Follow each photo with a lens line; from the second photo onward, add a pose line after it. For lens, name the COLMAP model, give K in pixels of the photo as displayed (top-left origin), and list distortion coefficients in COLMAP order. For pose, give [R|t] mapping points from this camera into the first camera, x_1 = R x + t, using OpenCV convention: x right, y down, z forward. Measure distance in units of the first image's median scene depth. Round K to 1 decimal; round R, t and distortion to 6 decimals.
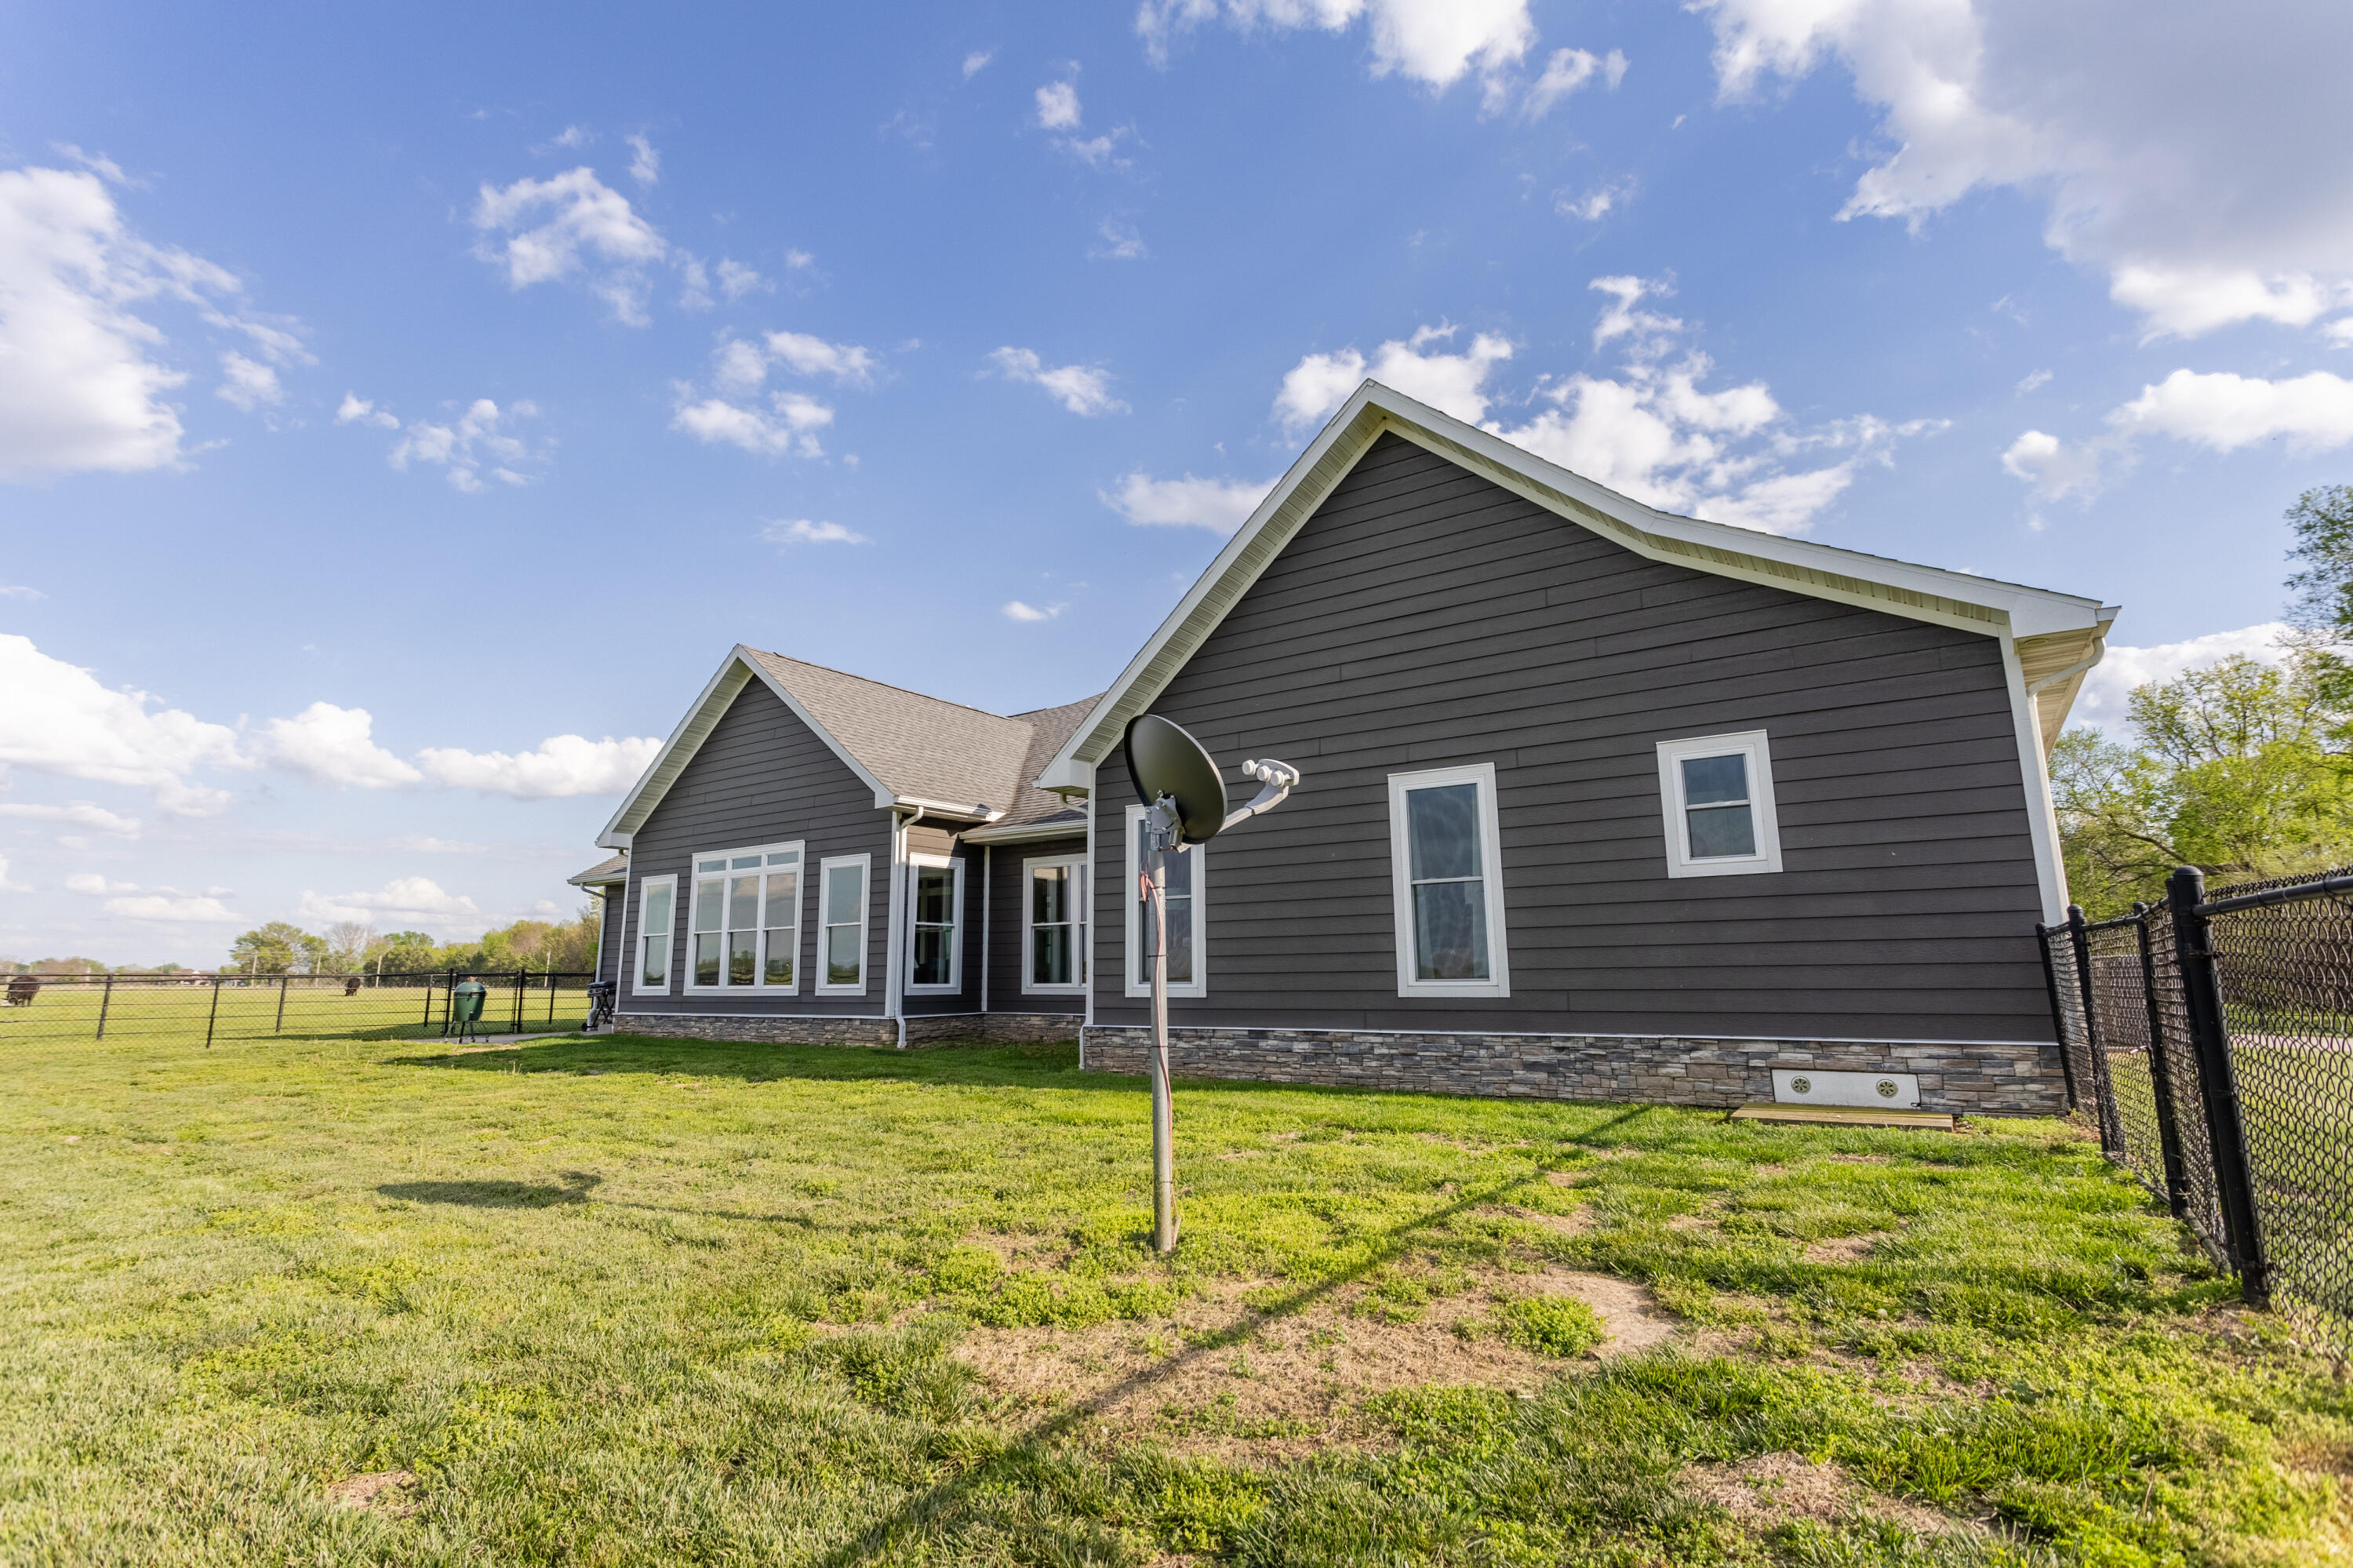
lens RADIAL K [[1242.9, 0, 1176.5], [0, 1242.9, 784.0], [0, 0, 1]] dist [0.002679, 0.000452]
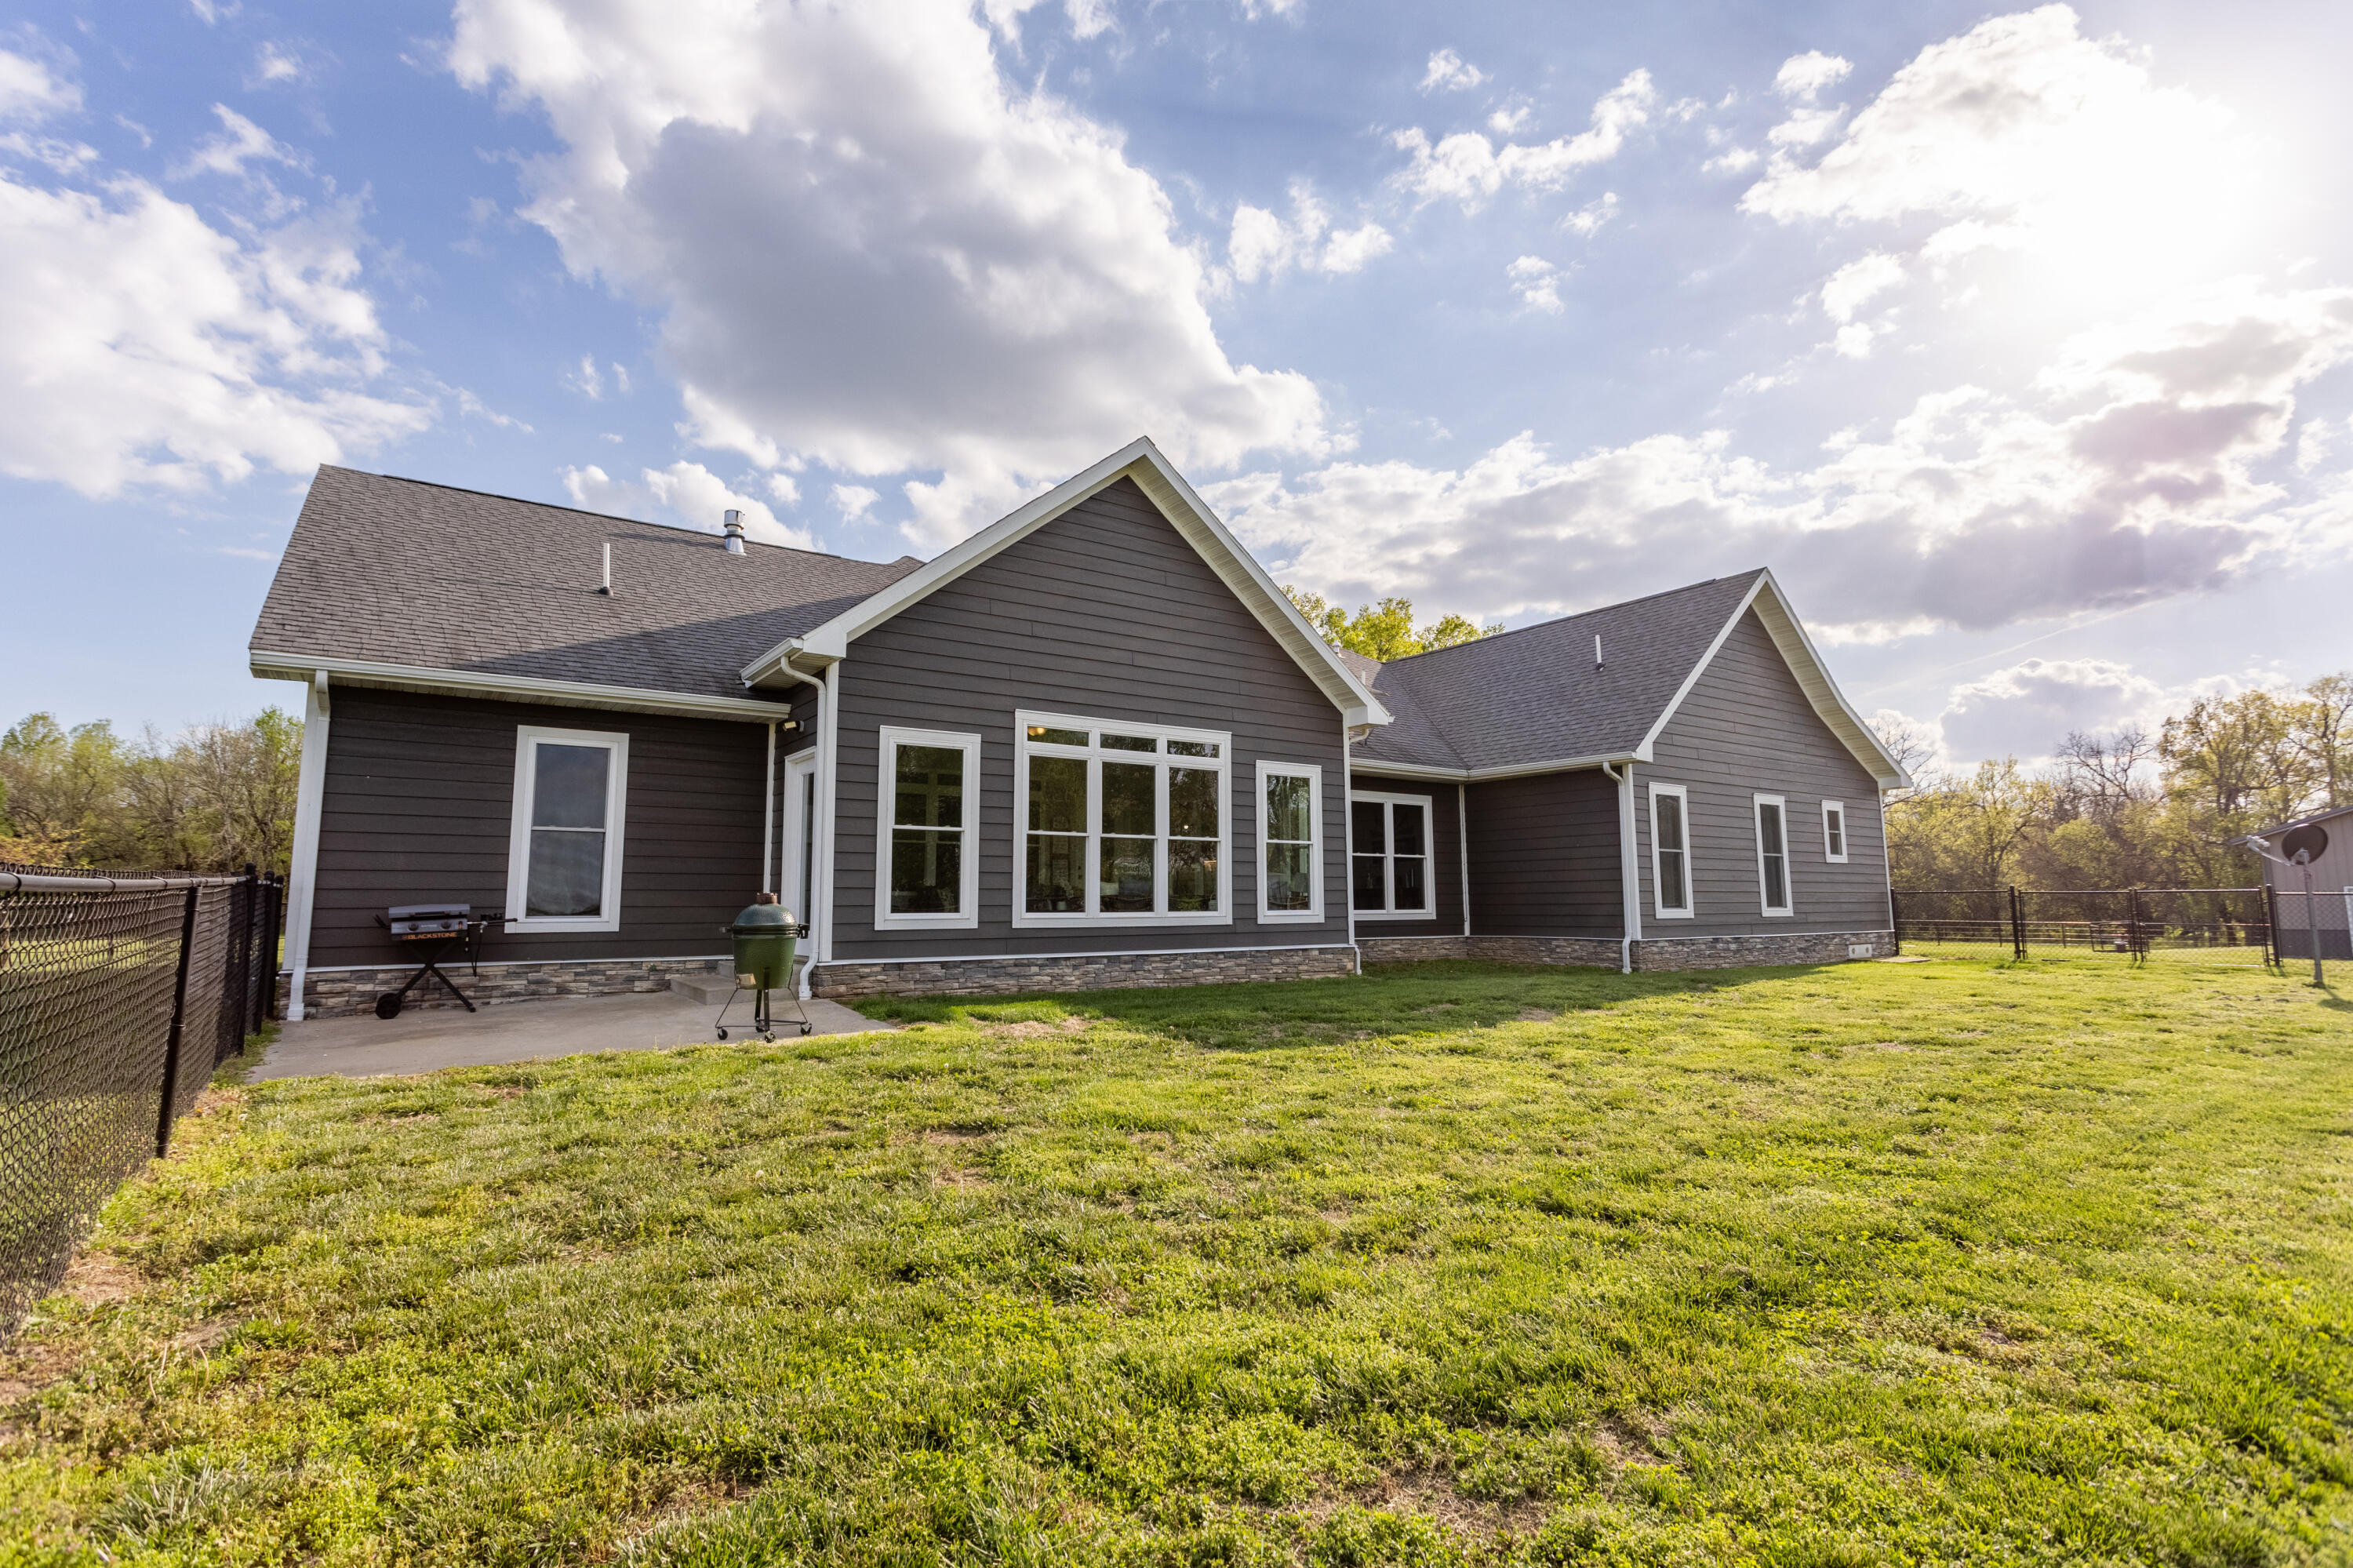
lens RADIAL K [[1104.9, 0, 1165.4], [0, 1104.9, 773.7], [0, 0, 1]] dist [-0.004454, -0.000385]
pose [[0.309669, 0.121268, 0.943080, -0.984742], [-0.145671, 0.986176, -0.078977, 0.133987], [-0.939620, -0.112923, 0.323053, 0.802877]]
